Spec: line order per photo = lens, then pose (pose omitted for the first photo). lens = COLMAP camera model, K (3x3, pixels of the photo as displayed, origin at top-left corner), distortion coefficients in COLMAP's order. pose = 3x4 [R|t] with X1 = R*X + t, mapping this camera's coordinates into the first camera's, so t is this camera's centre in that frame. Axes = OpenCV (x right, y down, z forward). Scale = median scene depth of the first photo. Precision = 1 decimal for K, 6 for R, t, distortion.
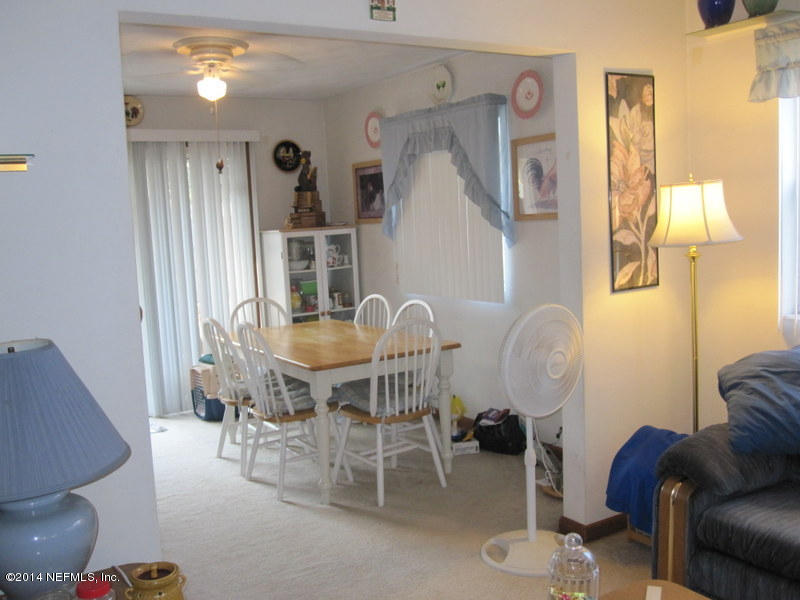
lens RADIAL K [[774.8, 0, 404.6], [0, 774.8, 299.3], [0, 0, 1]] dist [-0.062788, 0.000000]
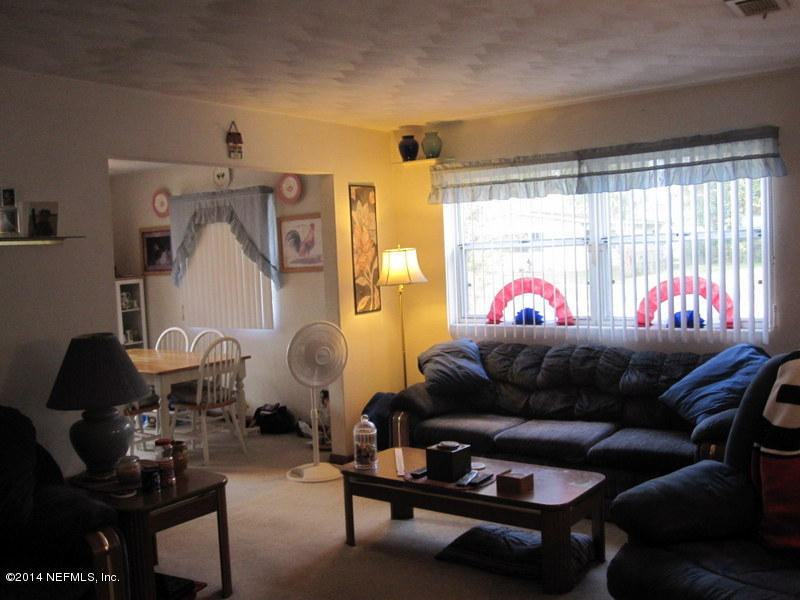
lens RADIAL K [[774.8, 0, 397.6], [0, 774.8, 300.6], [0, 0, 1]] dist [-0.062788, 0.000000]
pose [[0.925726, -0.017110, 0.377808, -0.270830], [0.041934, 0.997460, -0.057578, 0.060012], [-0.375863, 0.069144, 0.924092, -0.567924]]
